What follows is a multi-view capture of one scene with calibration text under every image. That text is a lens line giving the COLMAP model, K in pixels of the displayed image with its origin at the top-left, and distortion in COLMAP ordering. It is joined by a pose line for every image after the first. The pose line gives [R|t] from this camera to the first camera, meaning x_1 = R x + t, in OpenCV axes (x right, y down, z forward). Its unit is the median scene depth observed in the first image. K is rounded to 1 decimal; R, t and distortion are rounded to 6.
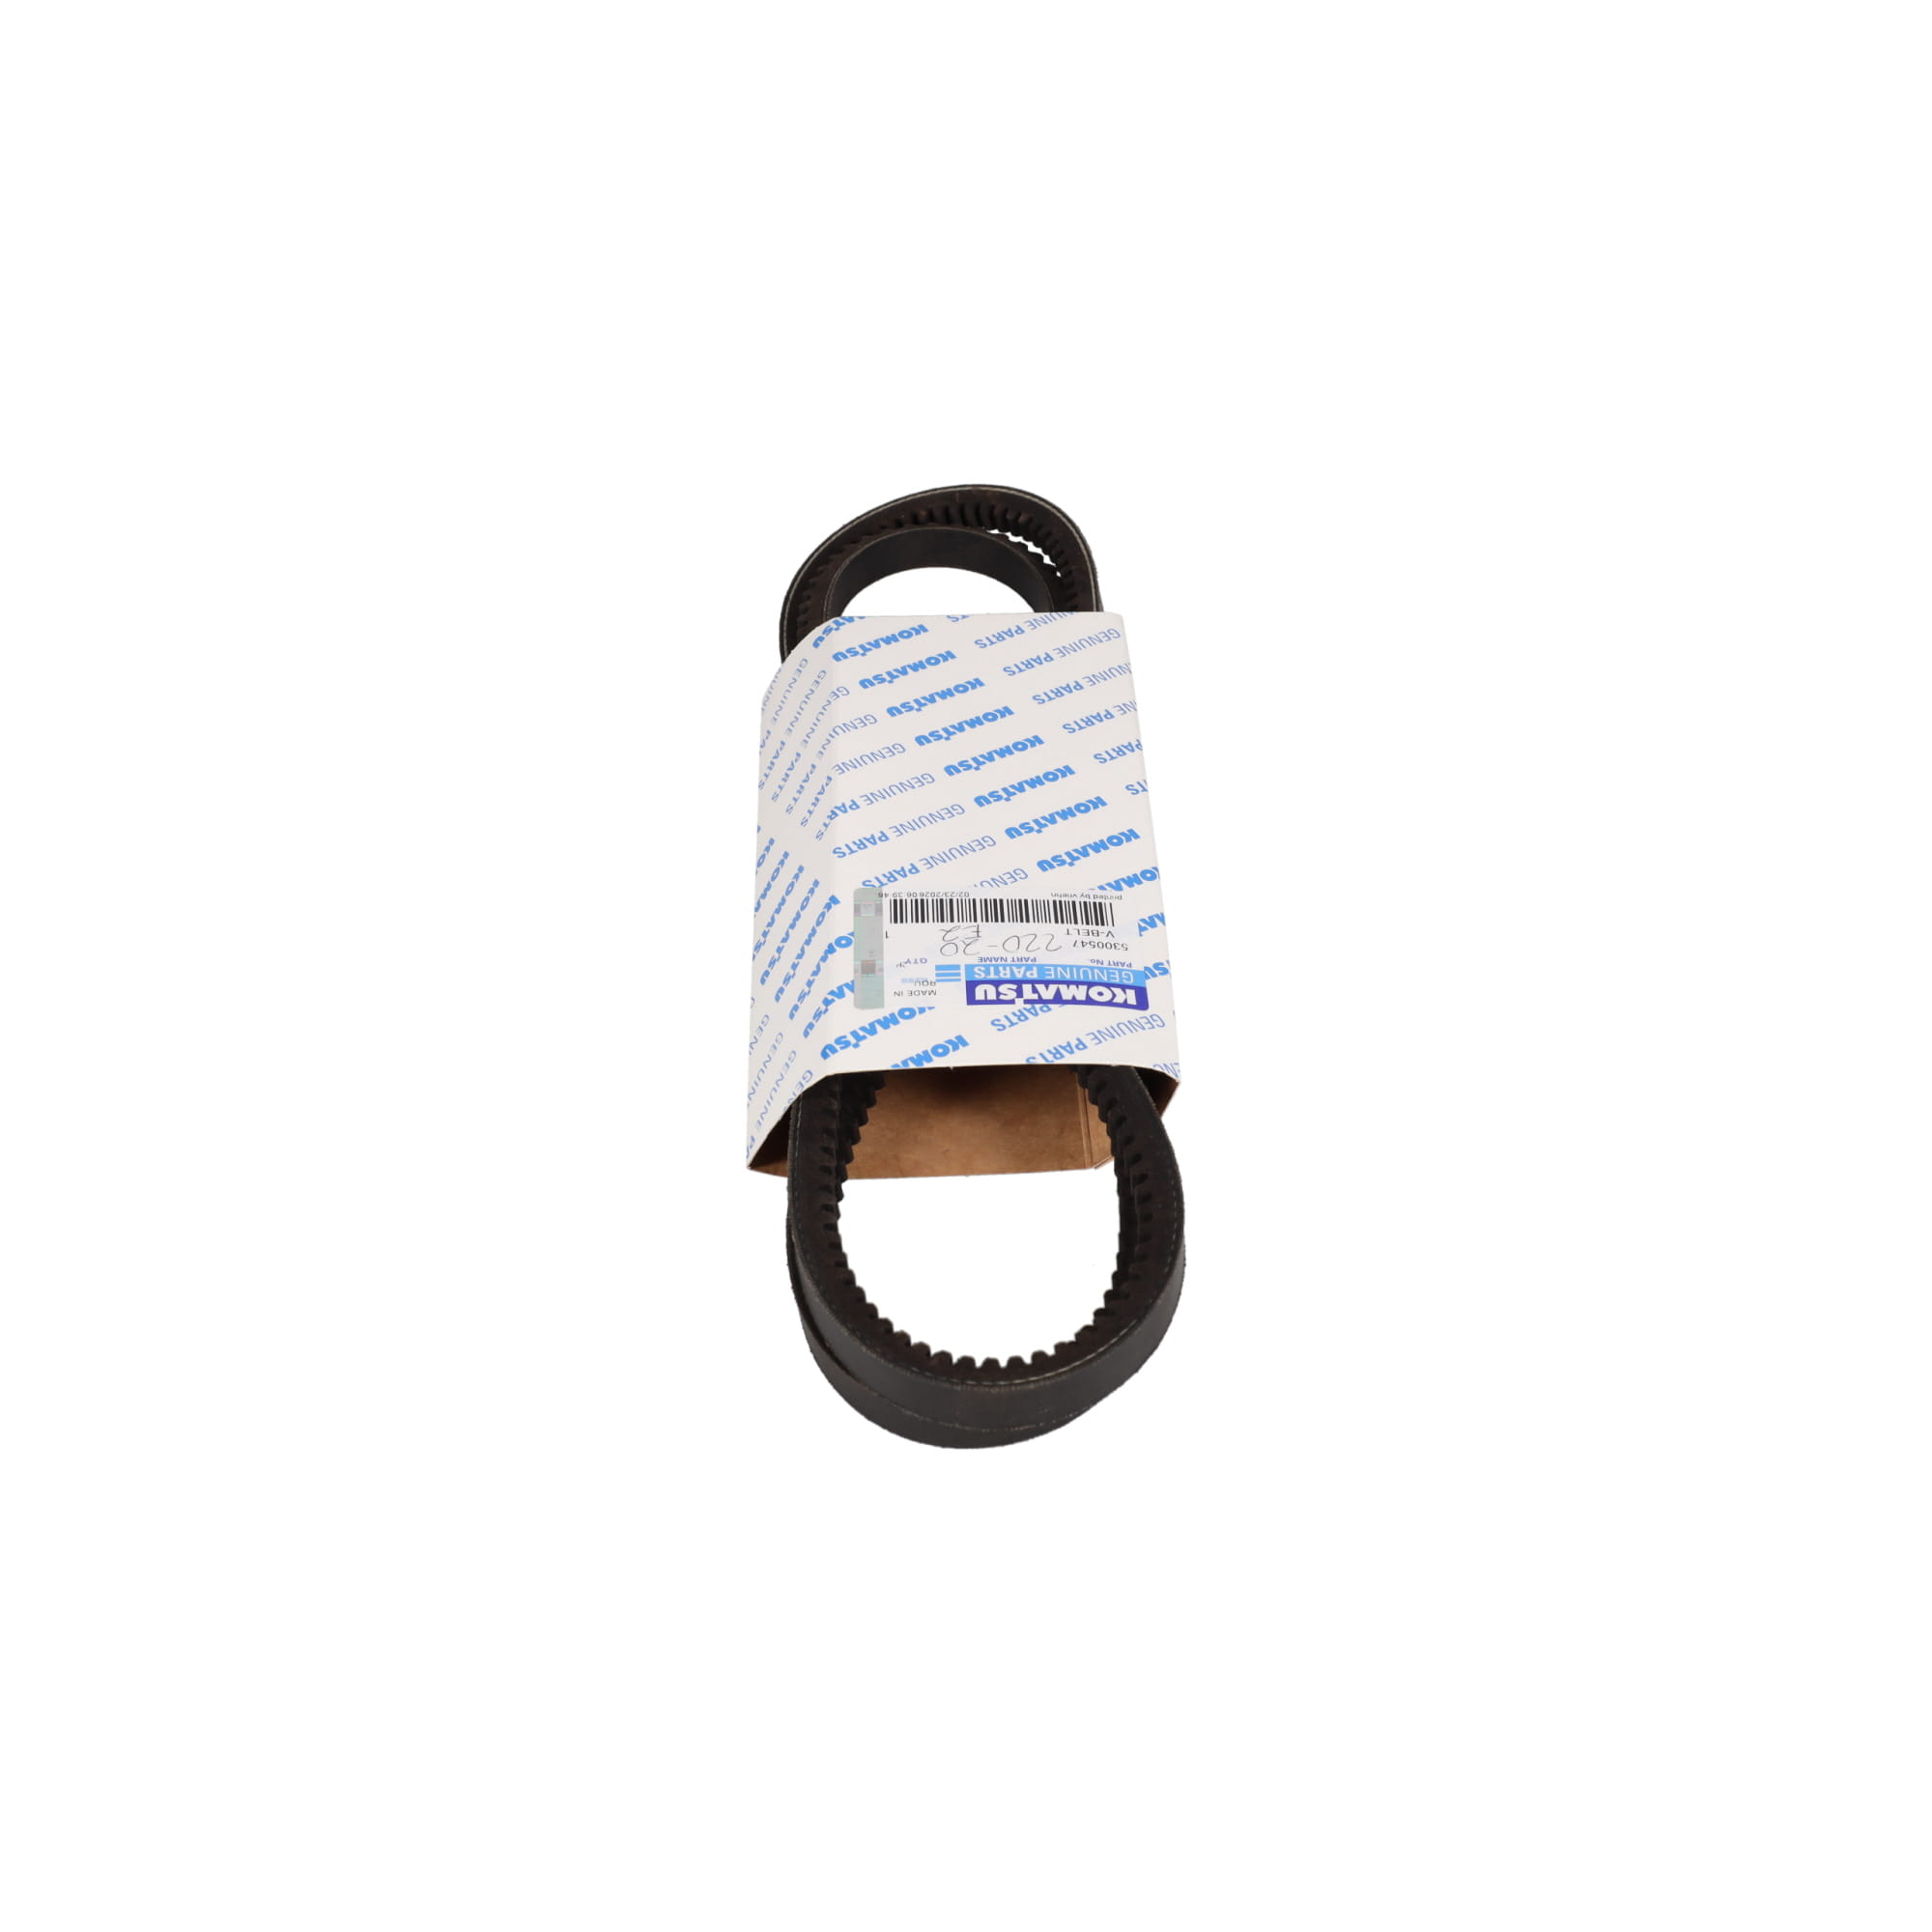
lens RADIAL K [[2380.7, 0, 962.9], [0, 2380.7, 968.4], [0, 0, 1]] dist [0.005012, 0.000000]
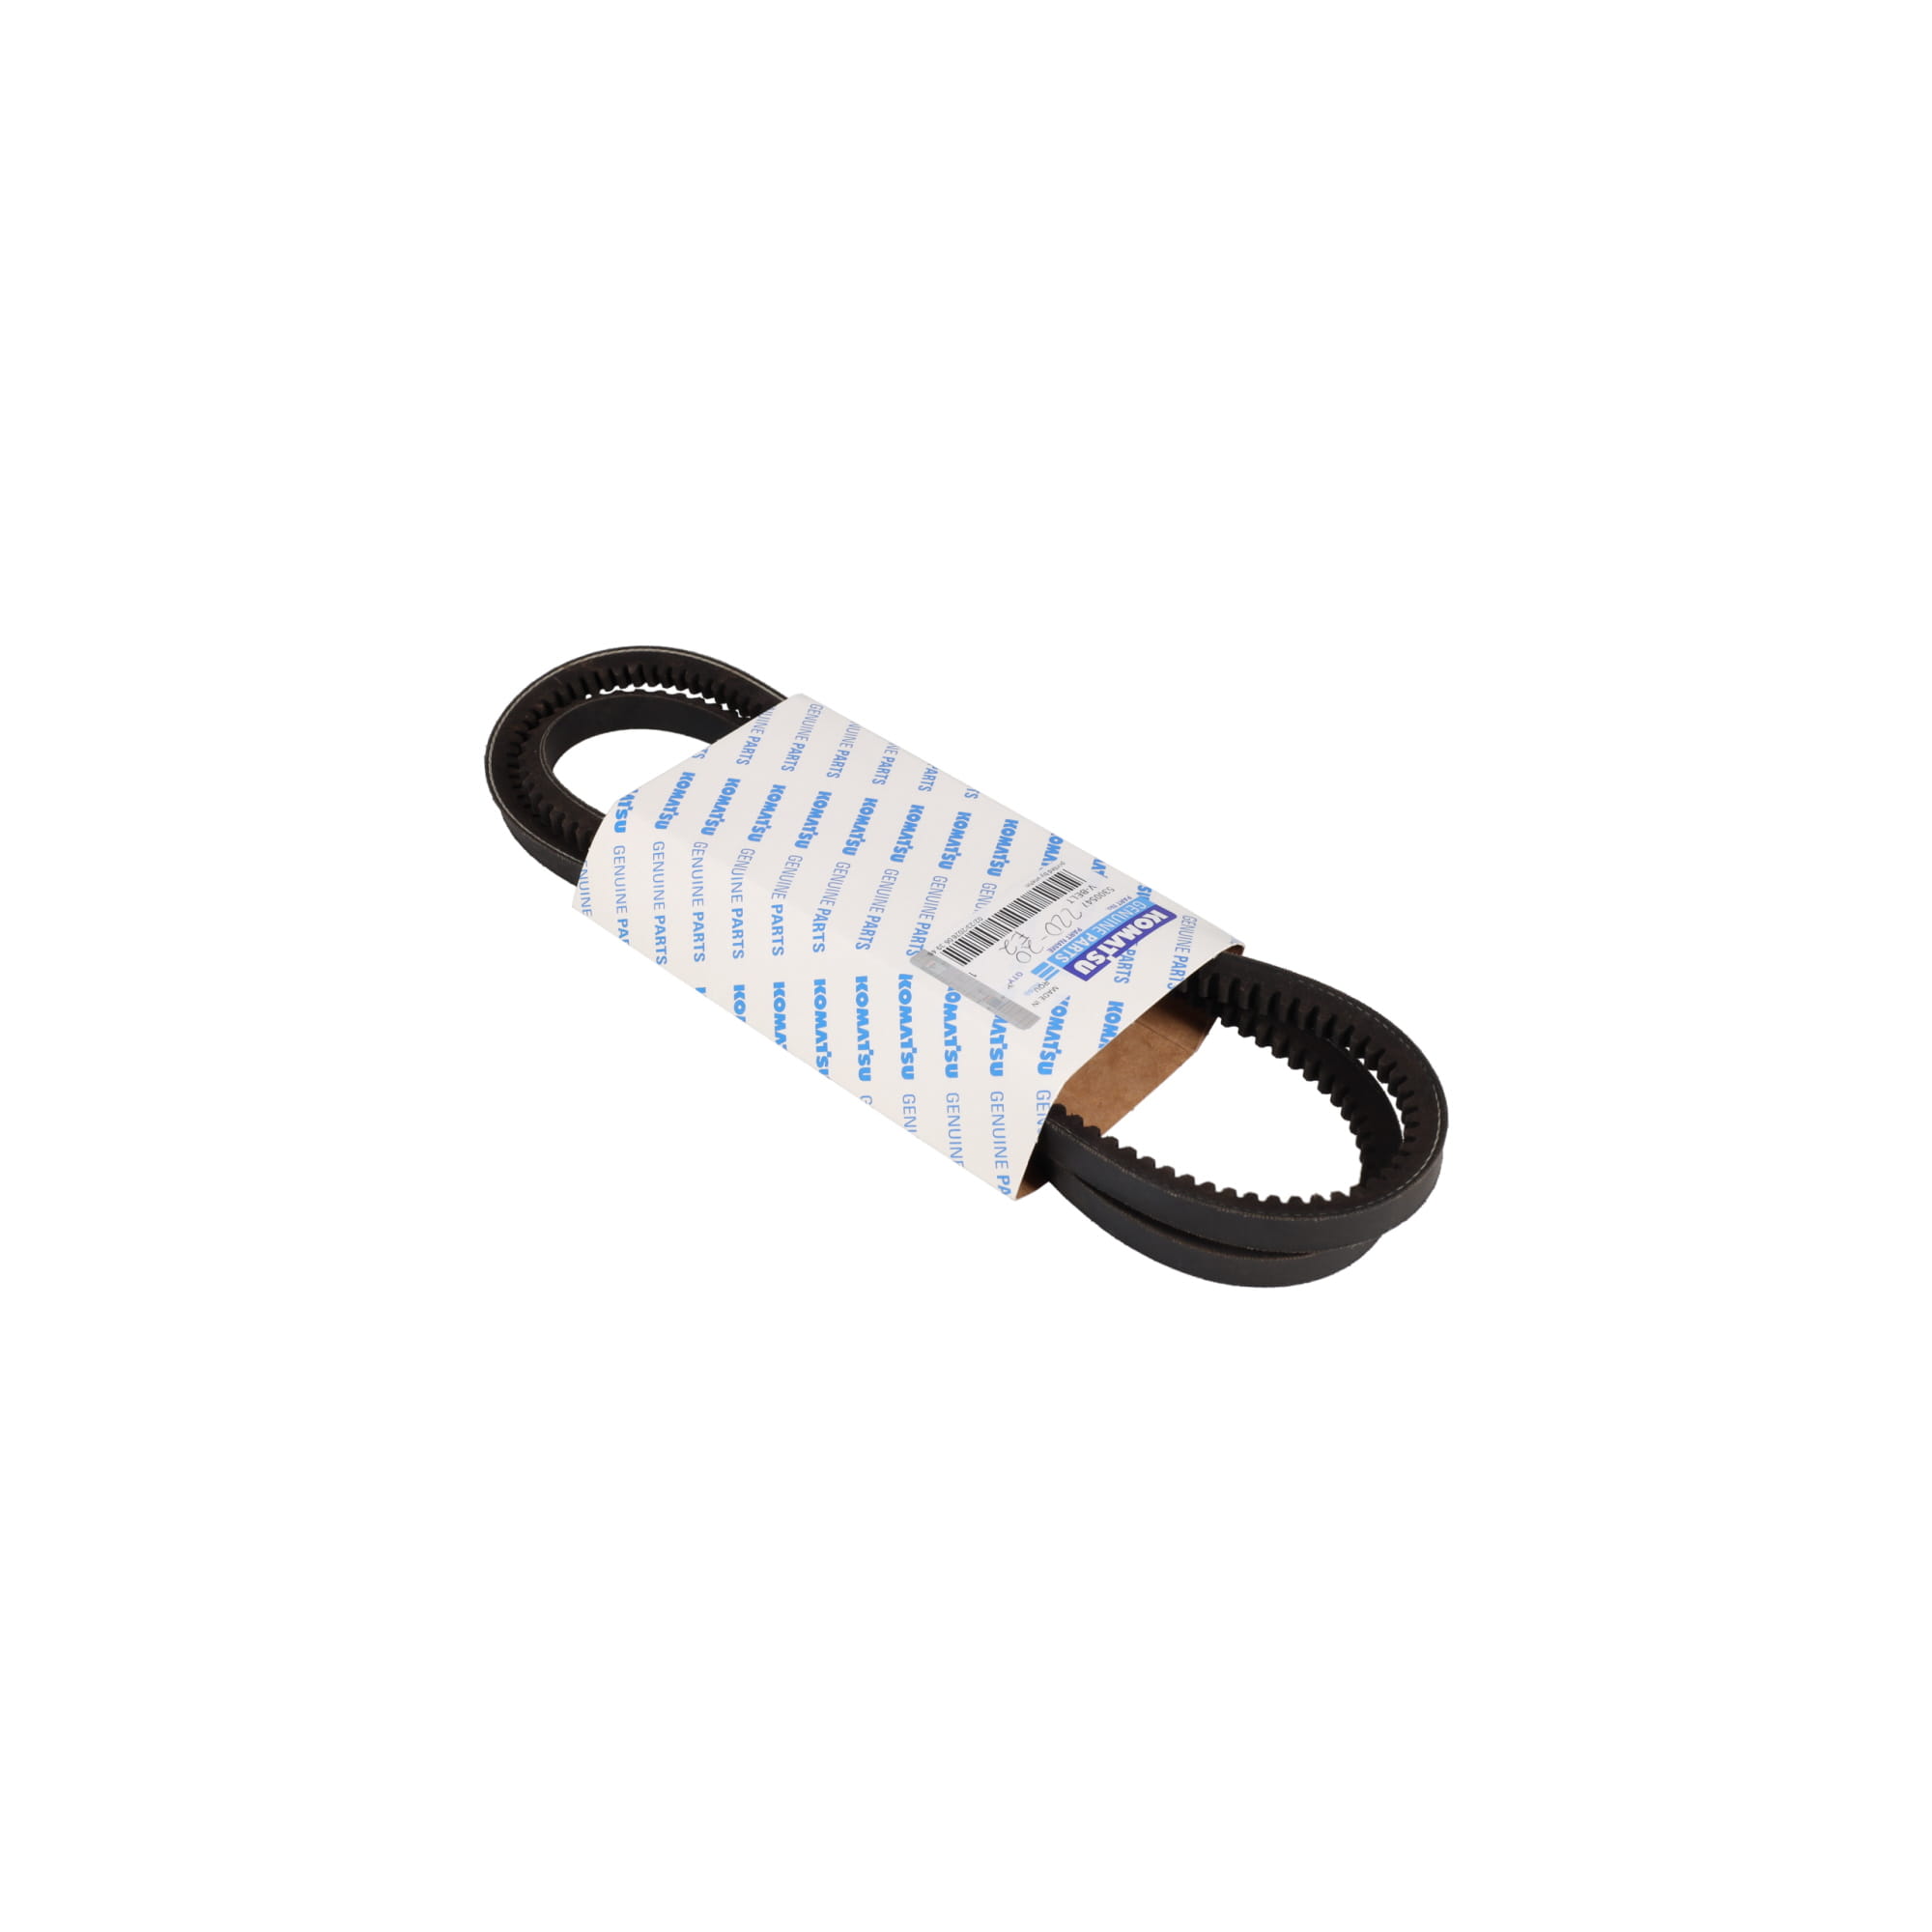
lens RADIAL K [[2018.8, 0, 960.2], [0, 2018.8, 960.3], [0, 0, 1]] dist [-0.013151, 0.000000]
pose [[0.695347, -0.483447, 0.531763, -0.559387], [0.488724, 0.860585, 0.143326, -0.165066], [-0.526918, 0.160224, 0.834677, 0.174536]]
